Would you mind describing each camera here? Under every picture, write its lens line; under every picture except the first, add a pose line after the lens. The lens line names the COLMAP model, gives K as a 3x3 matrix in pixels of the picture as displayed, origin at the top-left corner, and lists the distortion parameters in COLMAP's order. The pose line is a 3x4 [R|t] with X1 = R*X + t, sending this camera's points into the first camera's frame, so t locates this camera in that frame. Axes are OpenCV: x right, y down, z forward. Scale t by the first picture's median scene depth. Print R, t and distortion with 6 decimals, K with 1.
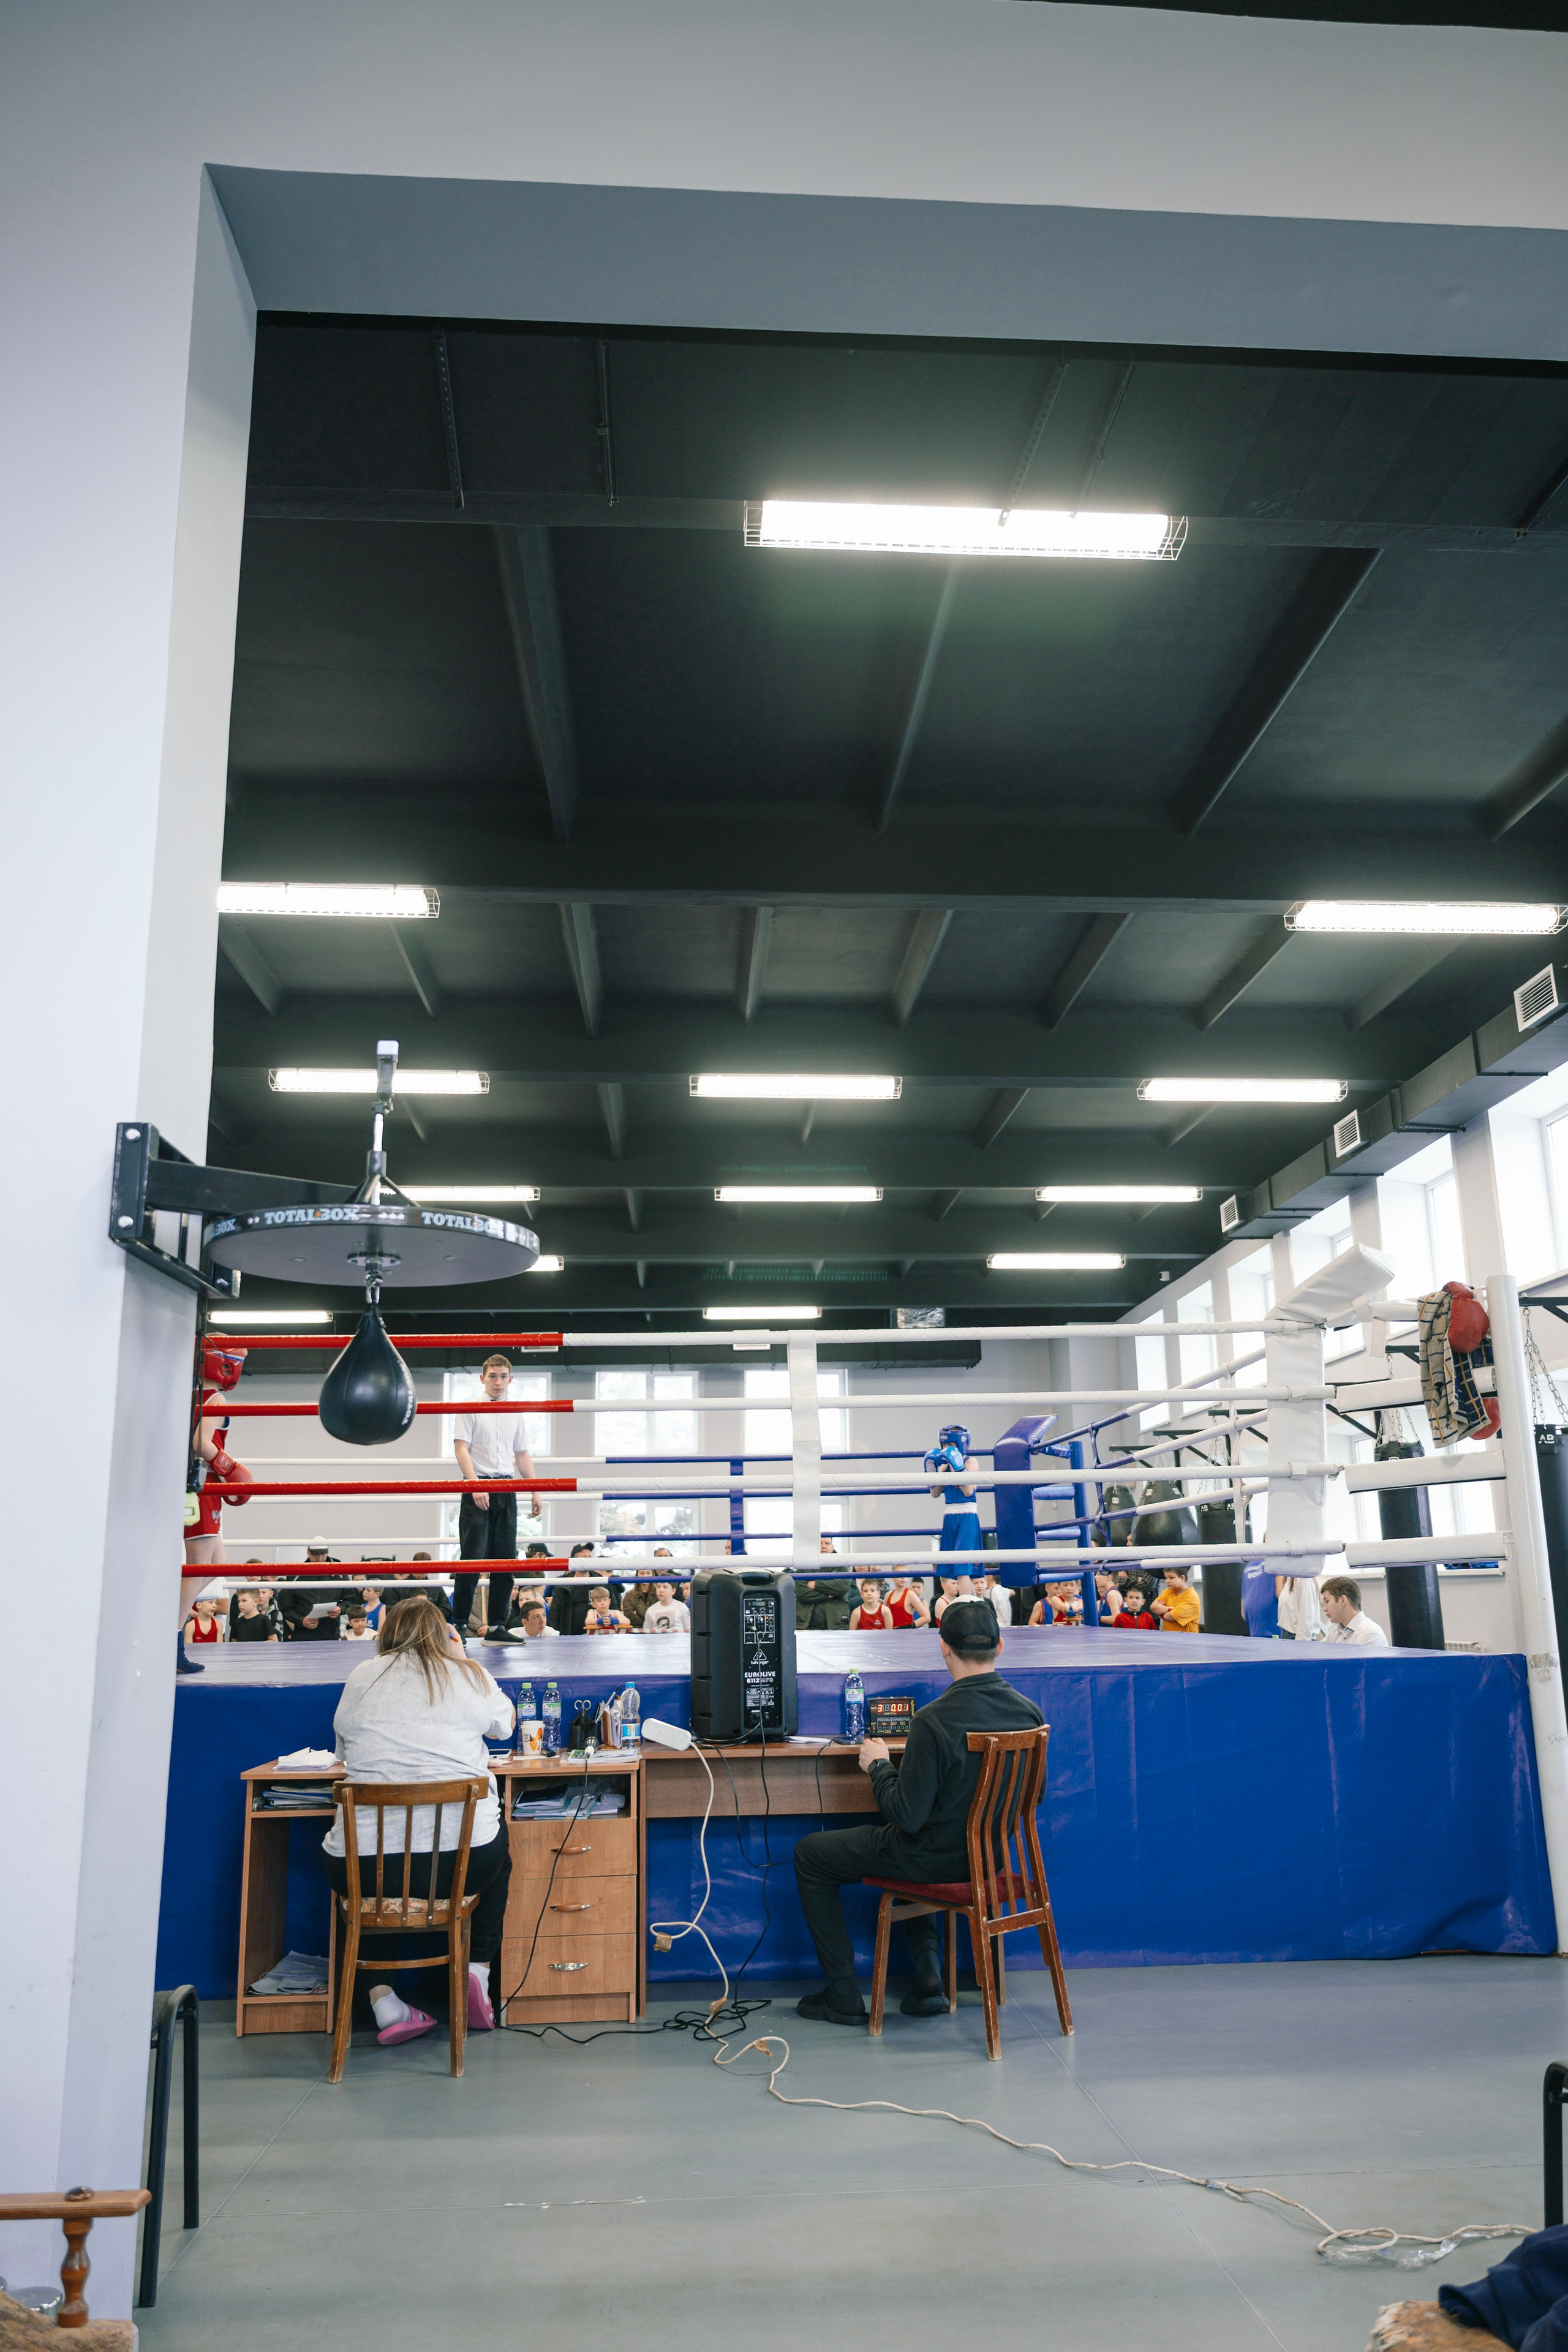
lens RADIAL K [[1774.1, 0, 784.0], [0, 1774.1, 1176.0], [0, 0, 1]] dist [0.000189, -0.002512]
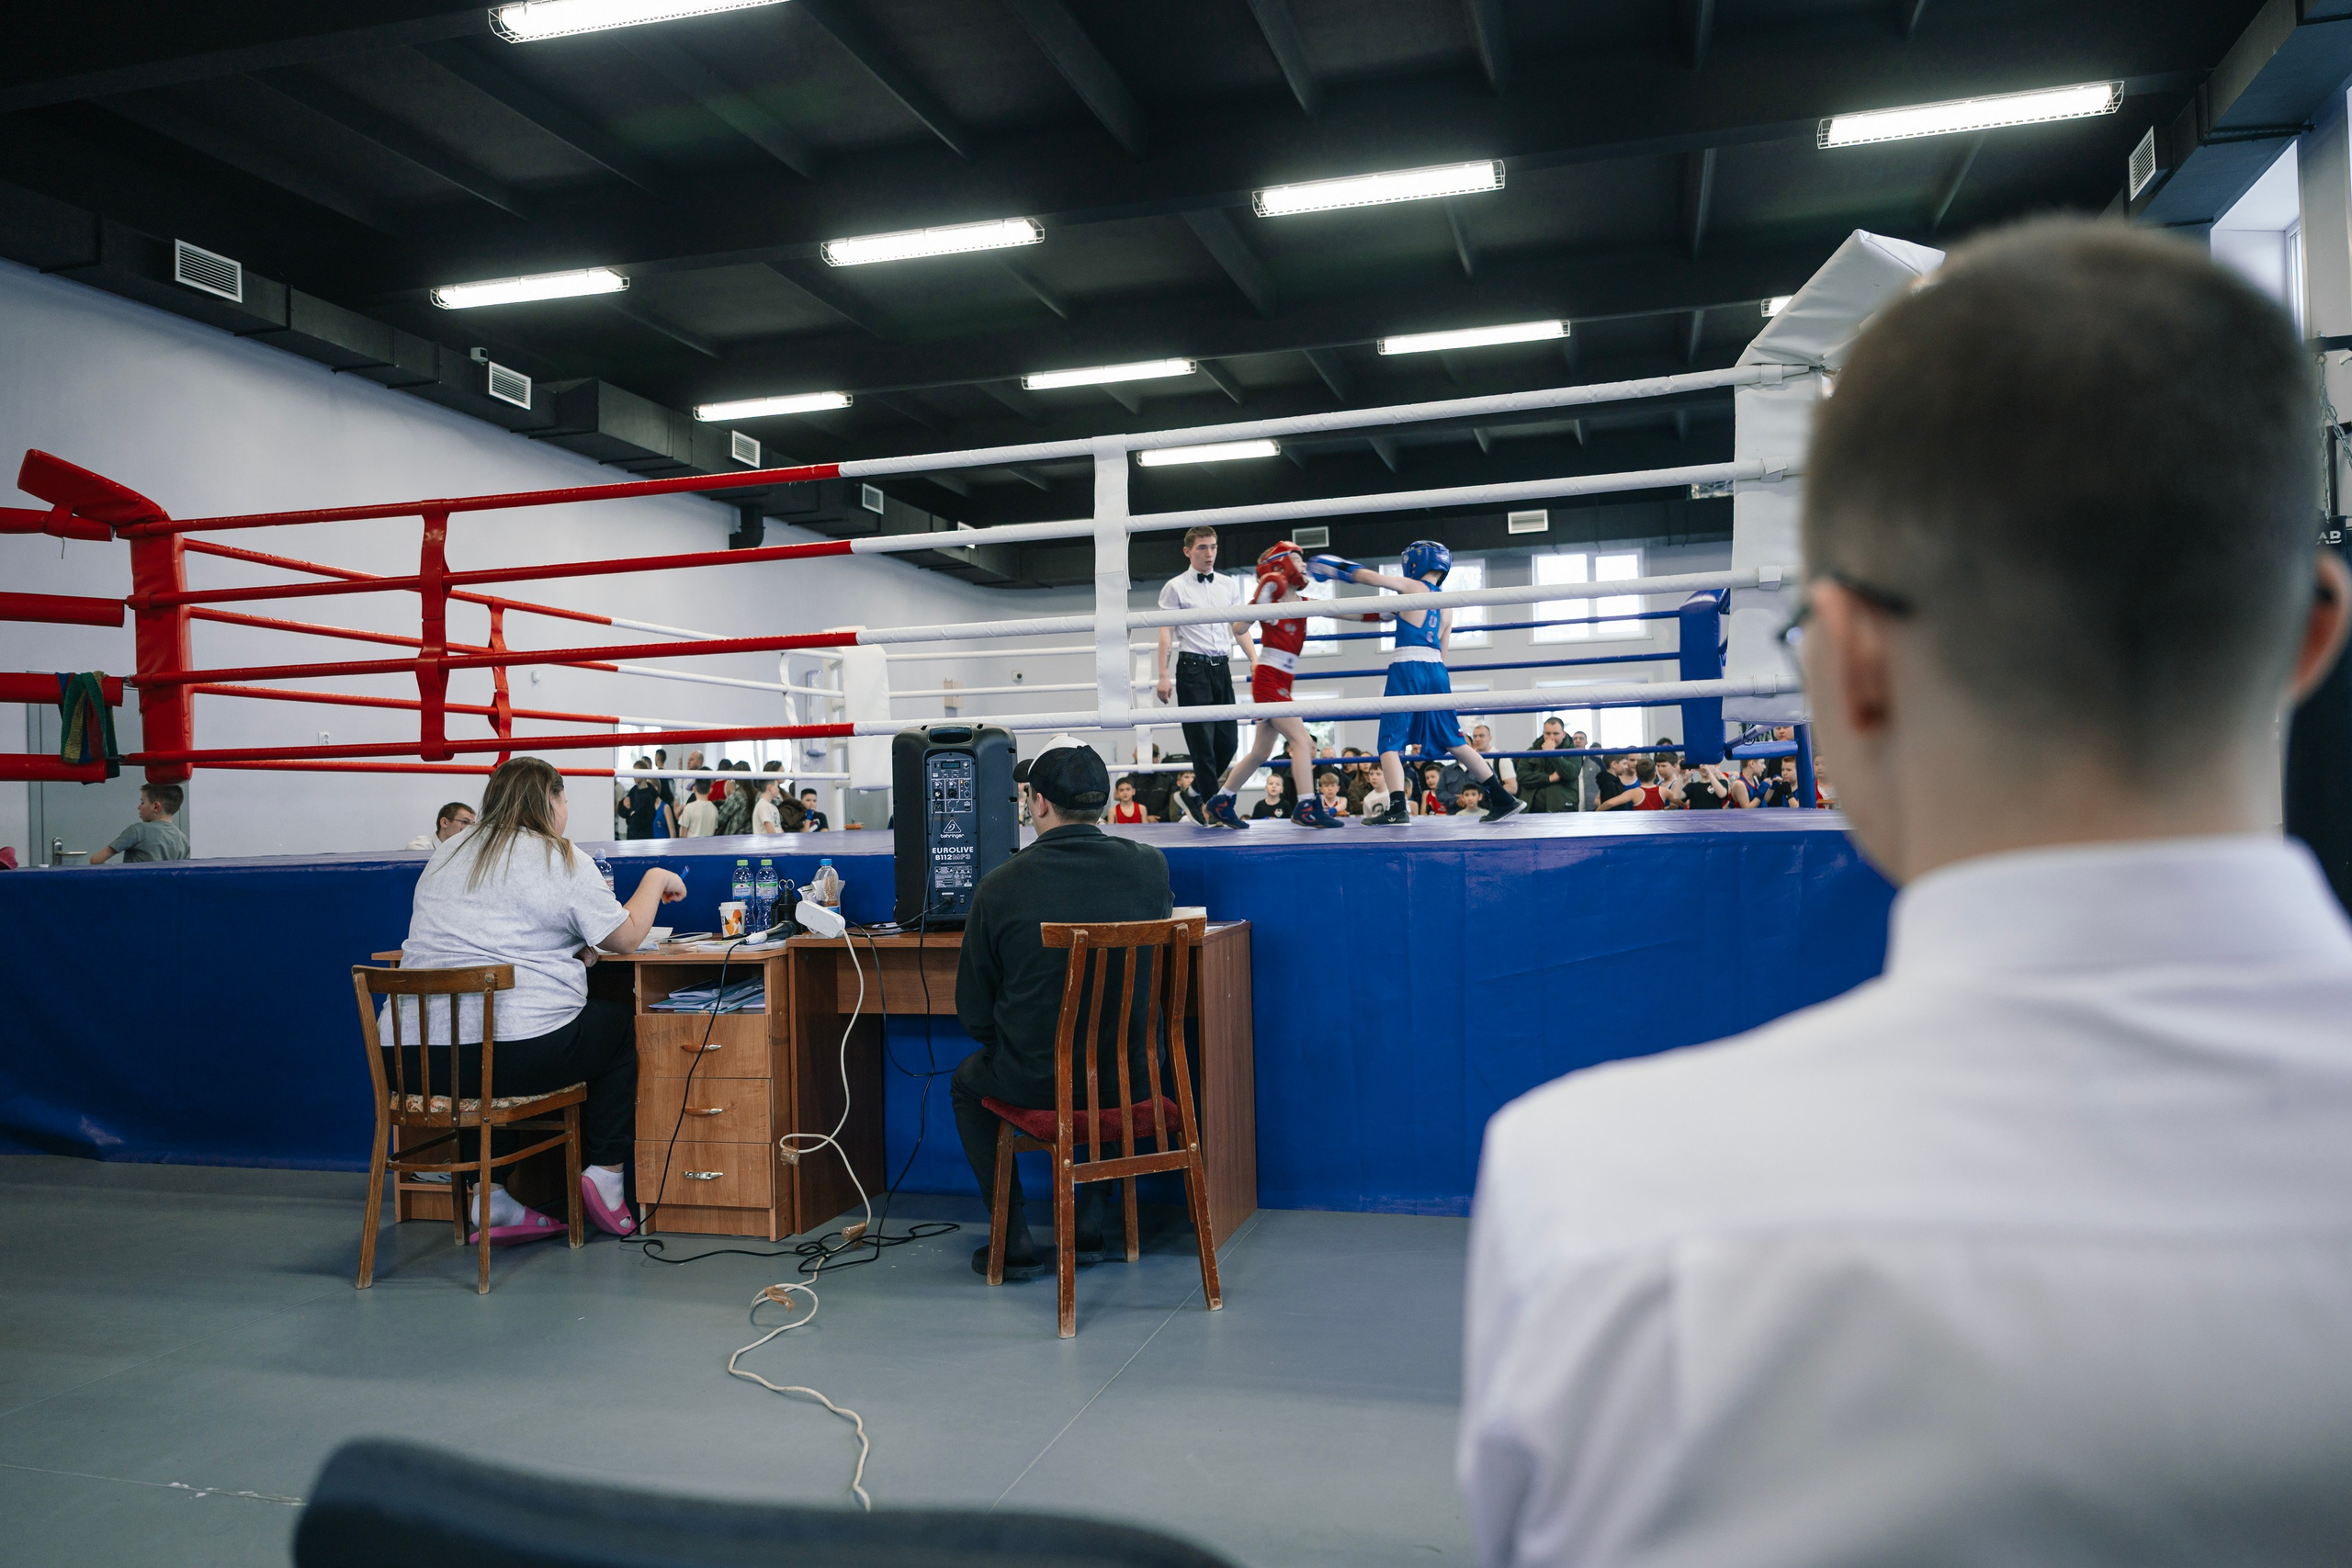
lens RADIAL K [[1635.7, 0, 1190.5], [0, 1635.7, 776.6], [0, 0, 1]] dist [0.003208, 0.001103]
pose [[0.940414, -0.013328, -0.339770, 0.365498], [0.086611, 0.975662, 0.201451, 0.114814], [0.328815, -0.218875, 0.918681, 0.382338]]
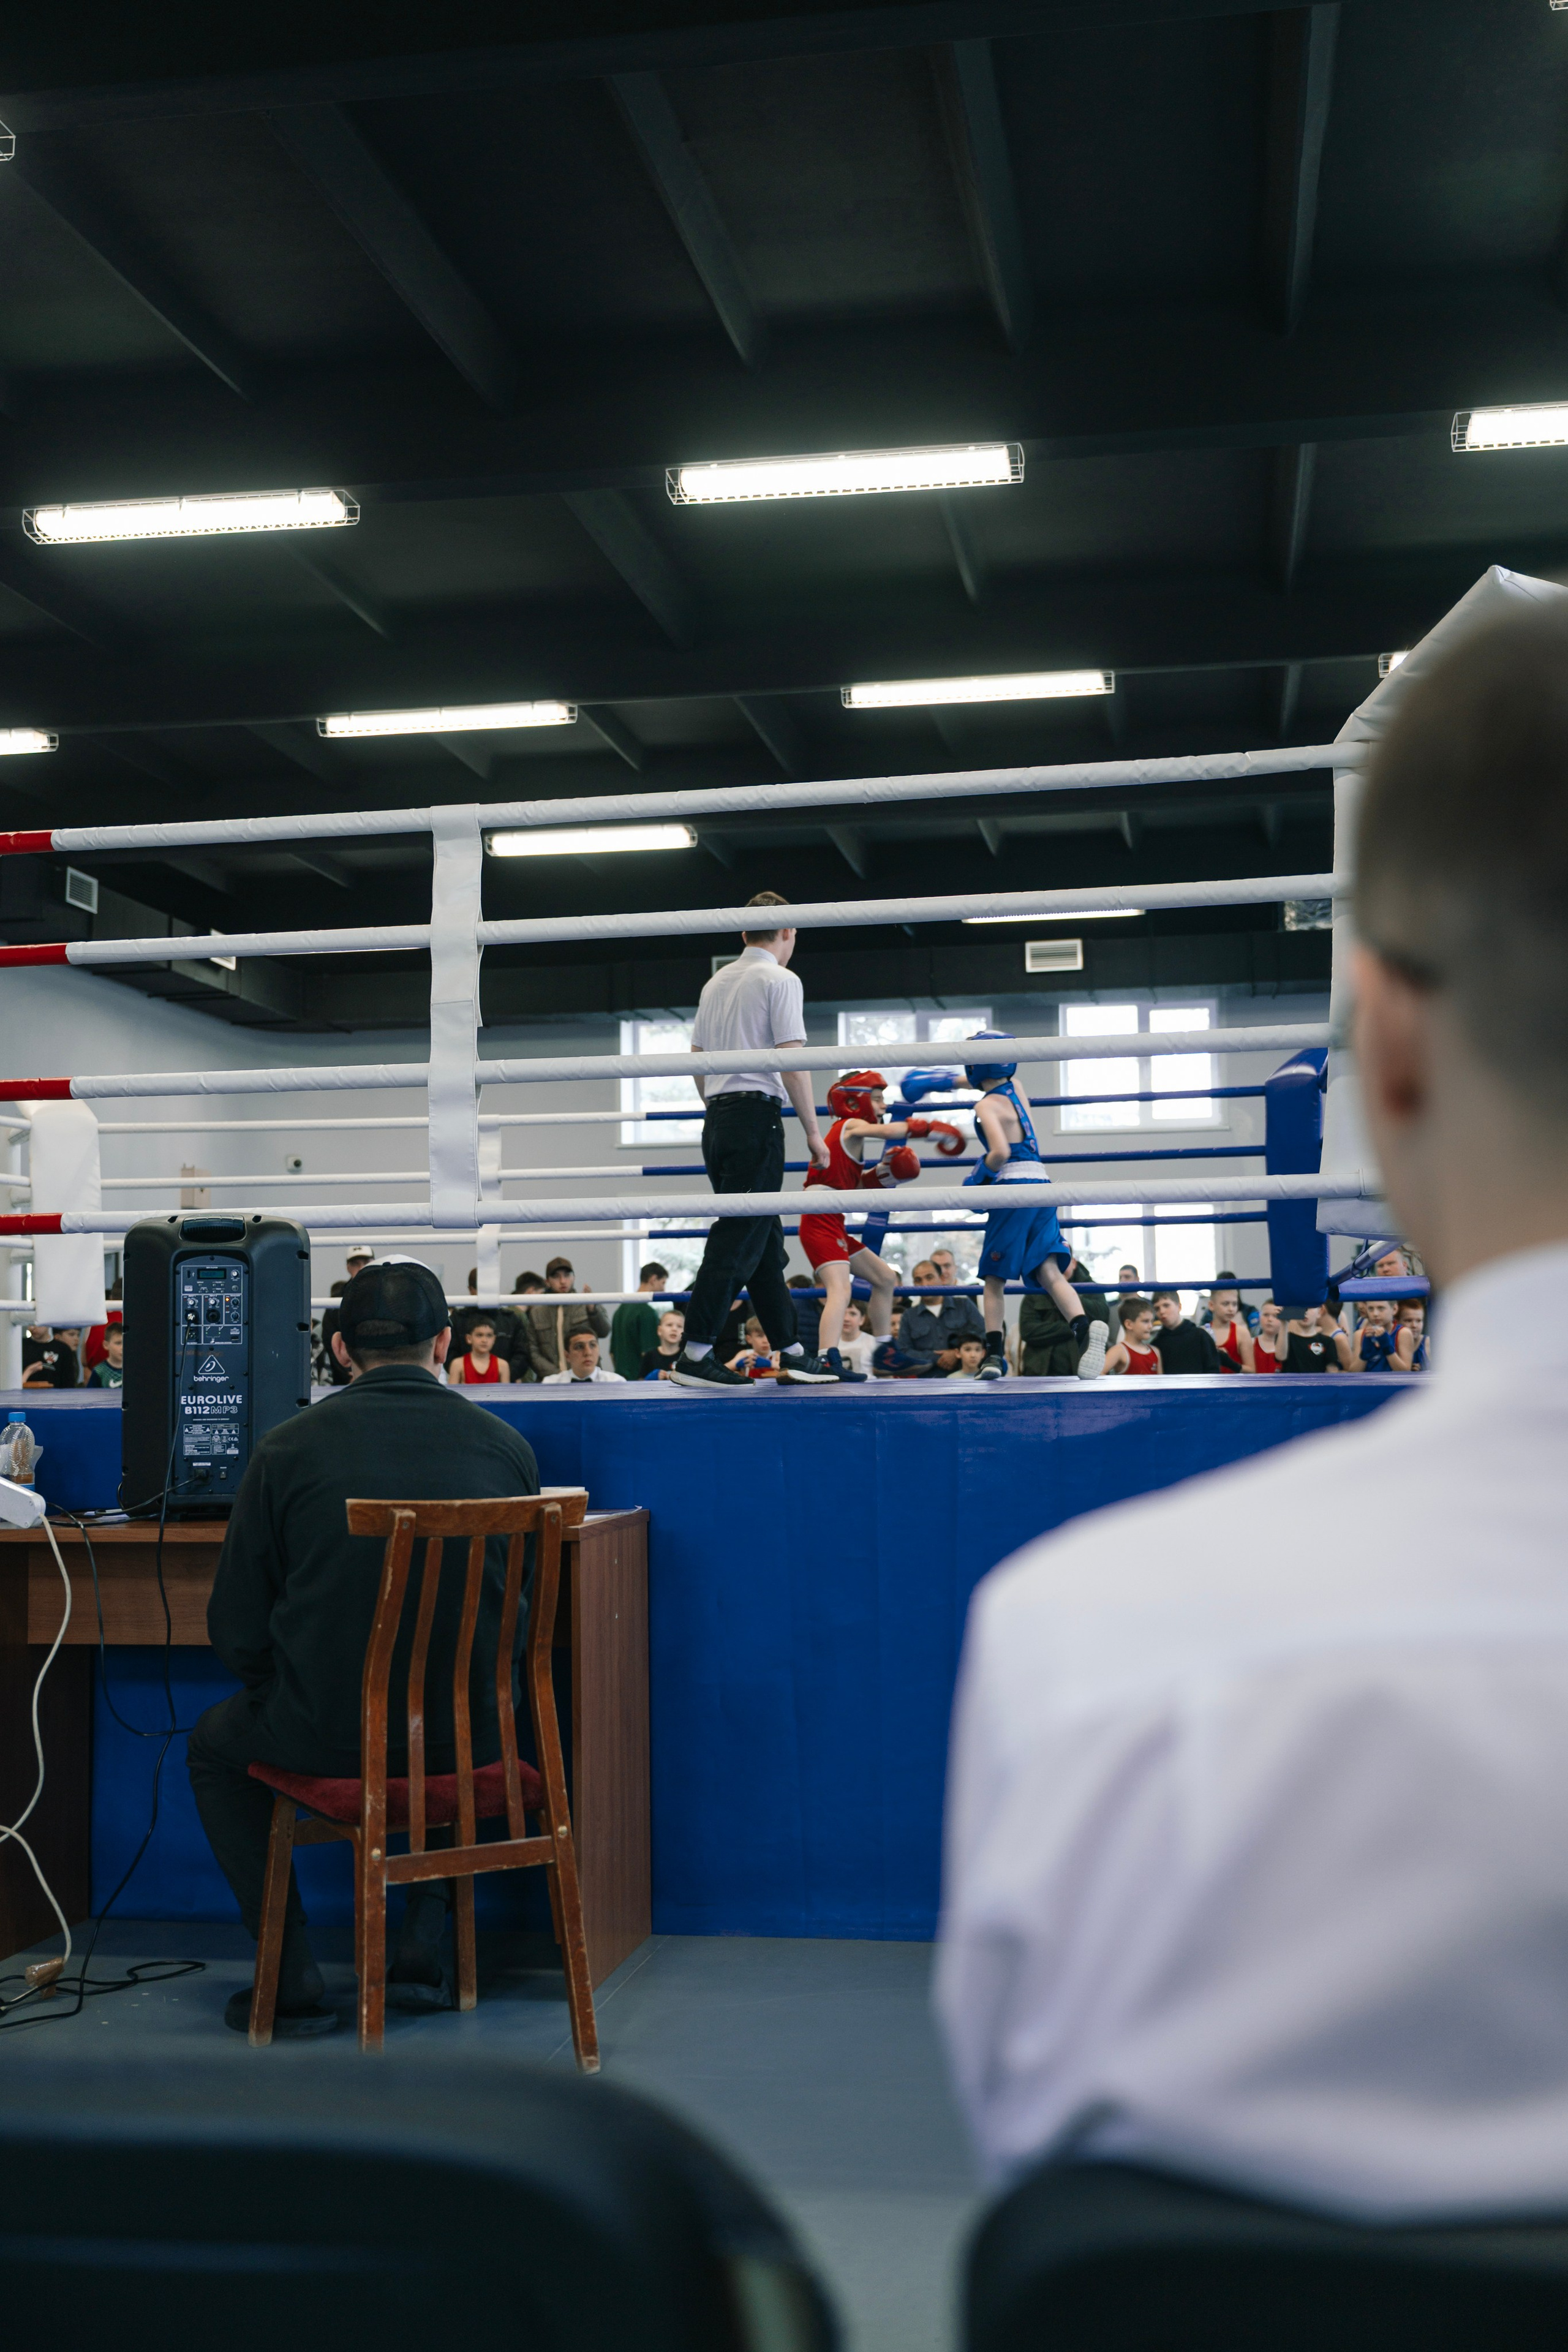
lens RADIAL K [[2459.4, 0, 820.3], [0, 2459.4, 1164.7], [0, 0, 1]] dist [-0.005274, -0.005773]
pose [[0.971995, -0.015390, -0.234495, 0.372051], [0.050254, 0.988383, 0.143438, 0.117349], [0.229563, -0.151206, 0.961477, 0.346542]]
